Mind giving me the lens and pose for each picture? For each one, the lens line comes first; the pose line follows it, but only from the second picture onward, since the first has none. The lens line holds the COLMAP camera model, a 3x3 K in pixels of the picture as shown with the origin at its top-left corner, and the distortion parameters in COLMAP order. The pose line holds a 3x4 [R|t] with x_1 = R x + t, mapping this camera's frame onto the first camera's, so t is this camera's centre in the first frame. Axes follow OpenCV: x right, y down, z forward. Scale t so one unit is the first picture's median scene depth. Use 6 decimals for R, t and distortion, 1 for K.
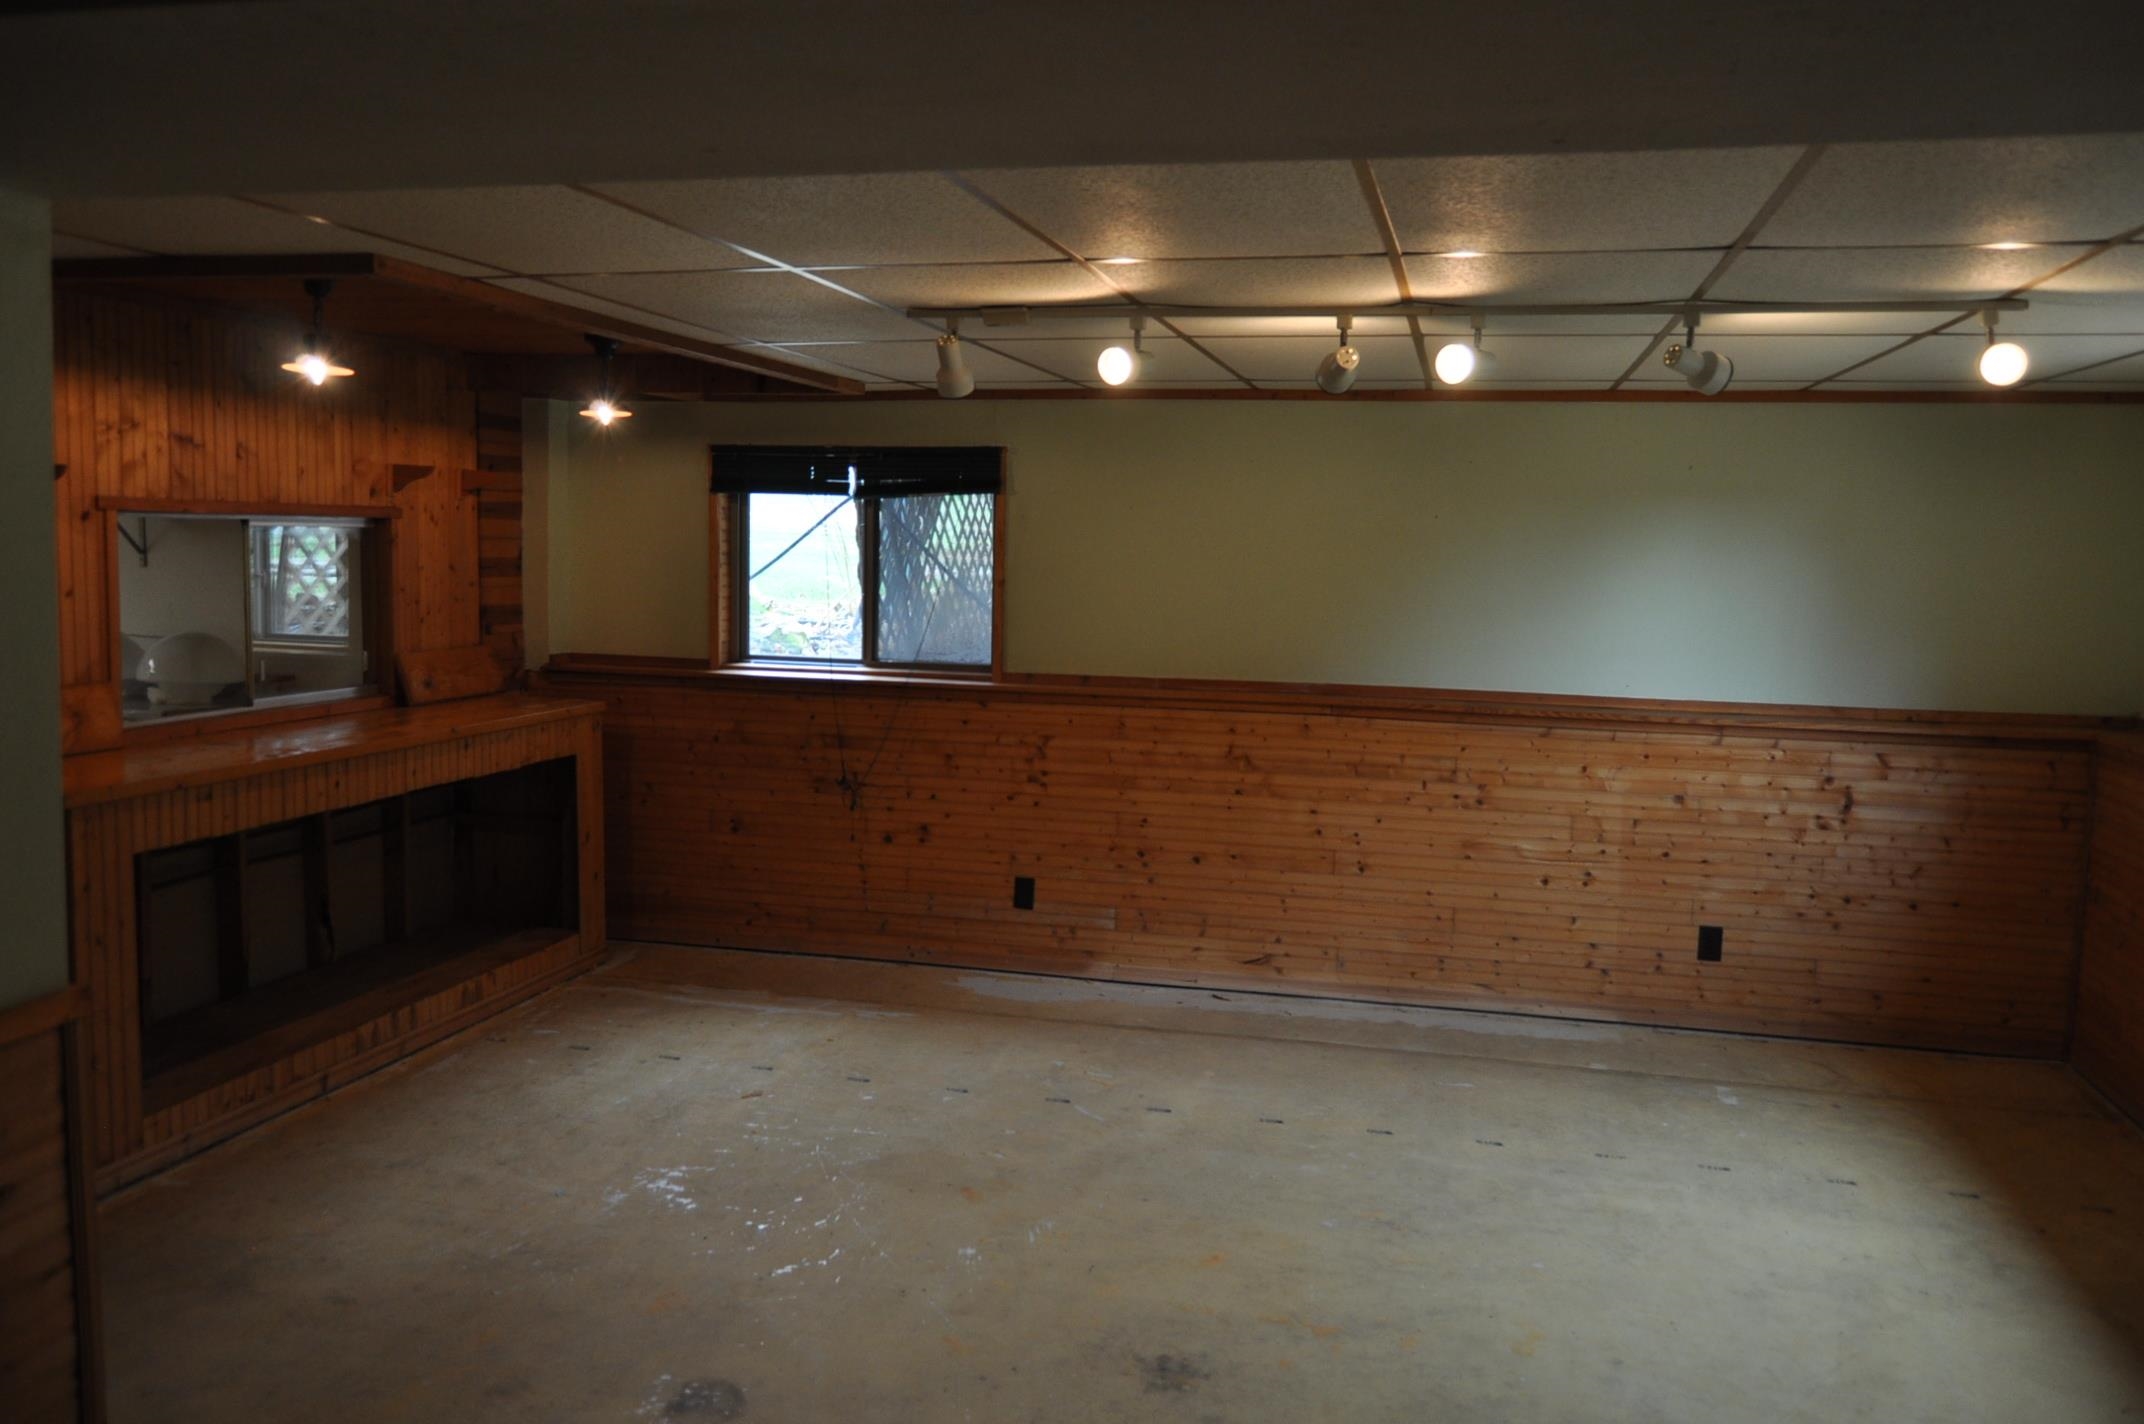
lens RADIAL K [[1659.7, 0, 1081.7], [0, 1659.7, 710.9], [0, 0, 1]] dist [-0.015602, 0.004836]
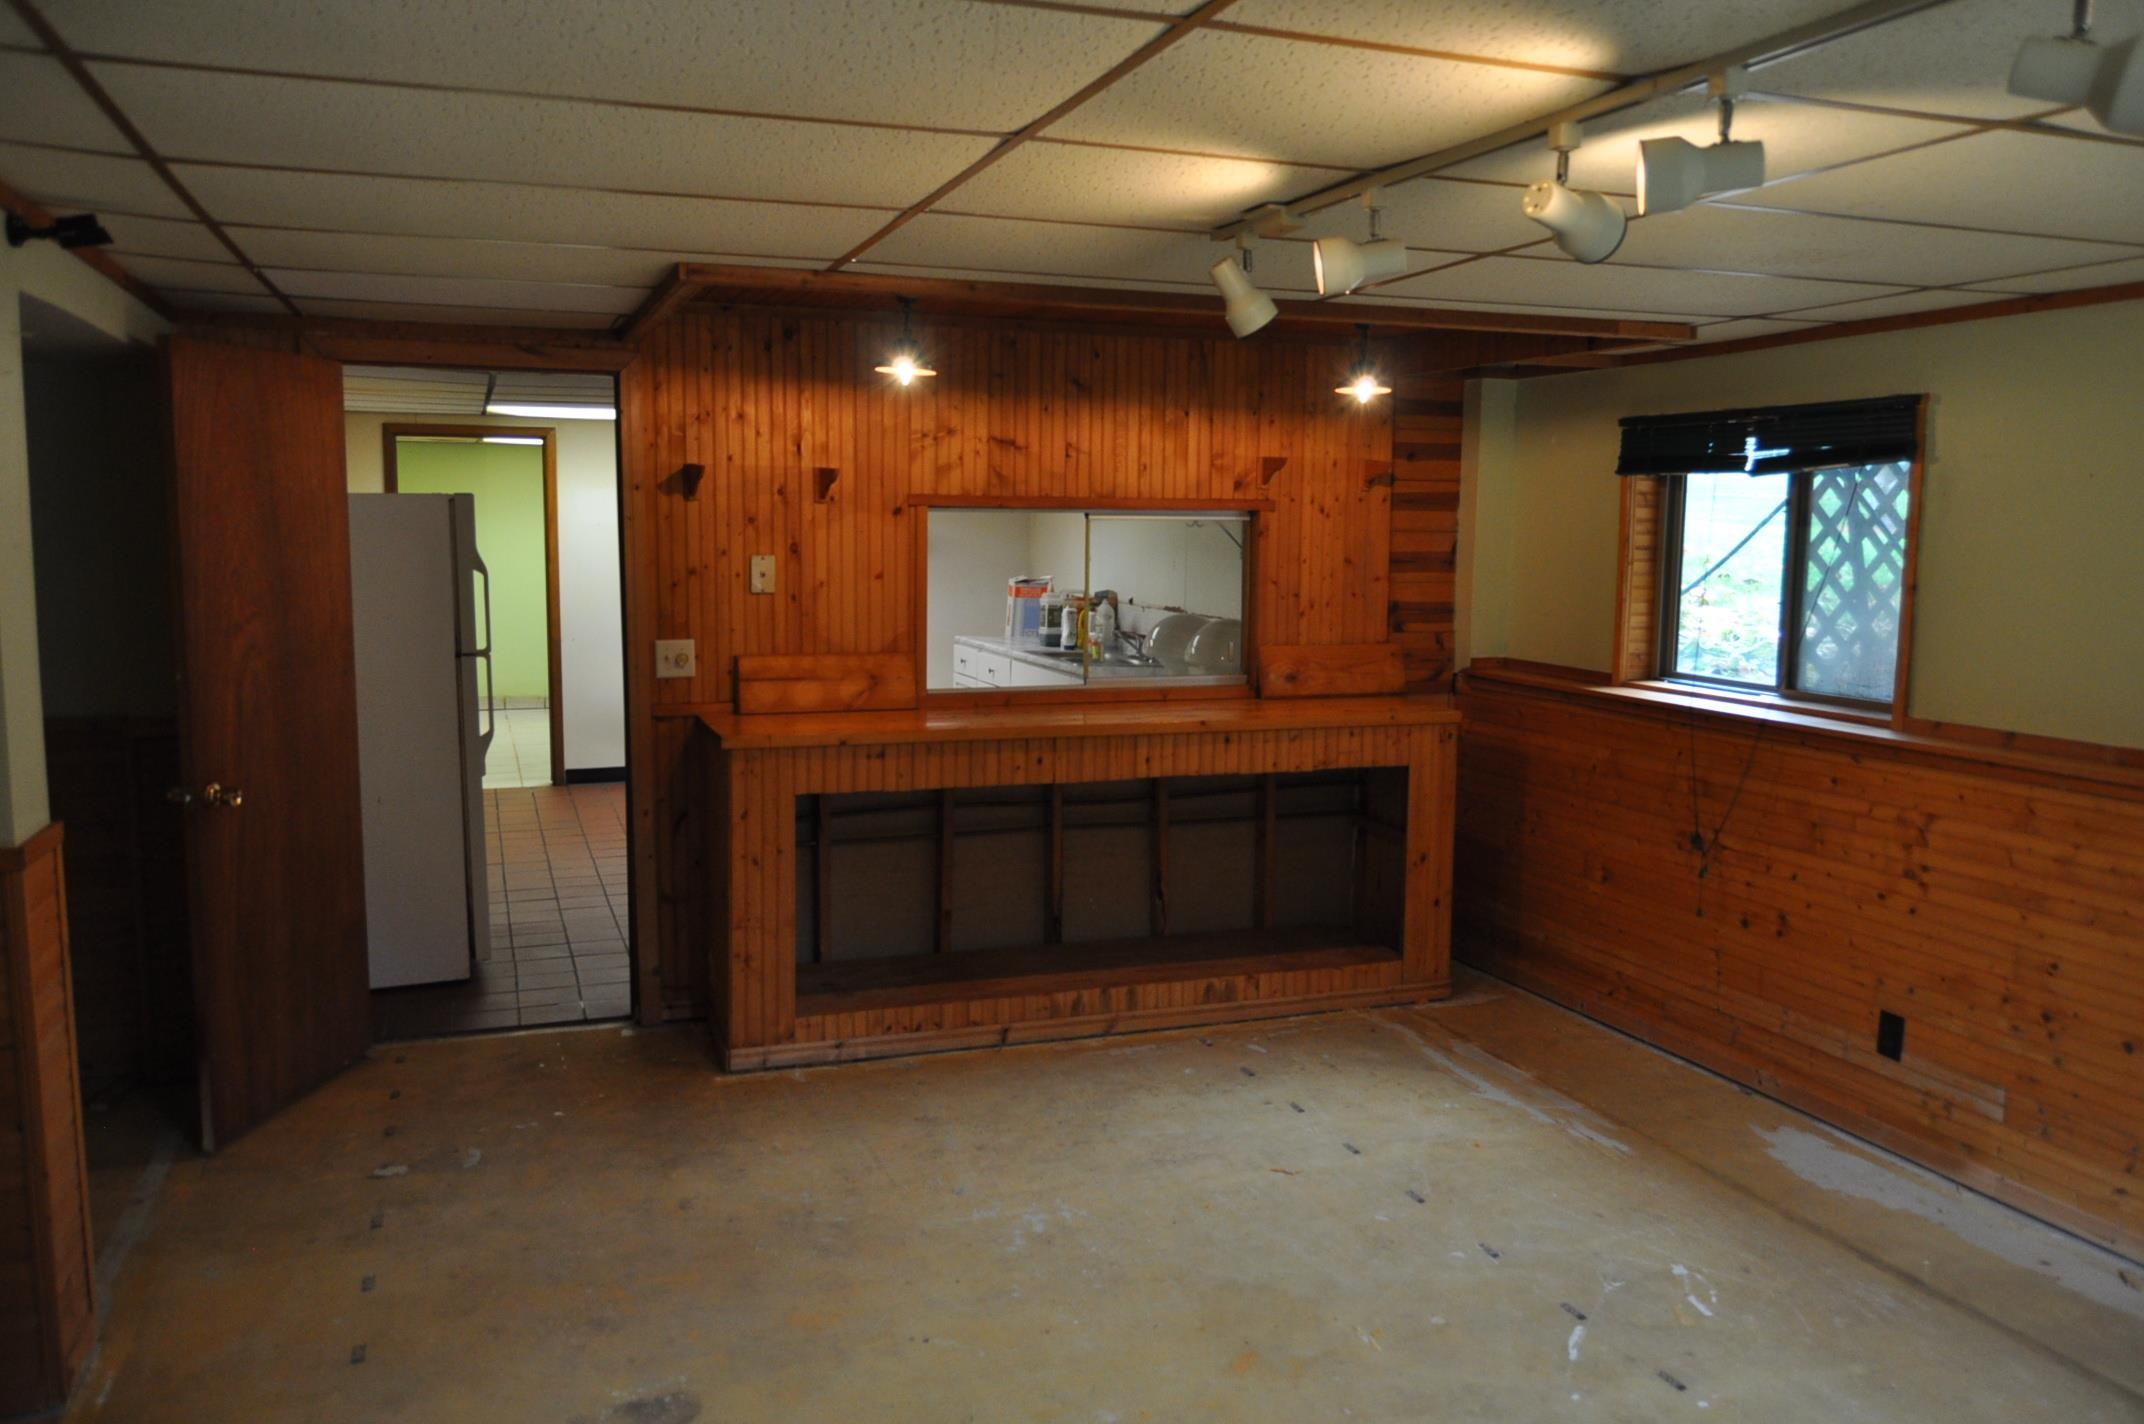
lens RADIAL K [[1659.7, 0, 1081.7], [0, 1659.7, 710.9], [0, 0, 1]] dist [-0.015602, 0.004836]
pose [[0.555645, 0.080828, -0.827481, 0.350327], [-0.083860, 0.995636, 0.040942, -0.026328], [0.827180, 0.046644, 0.559999, 0.336073]]
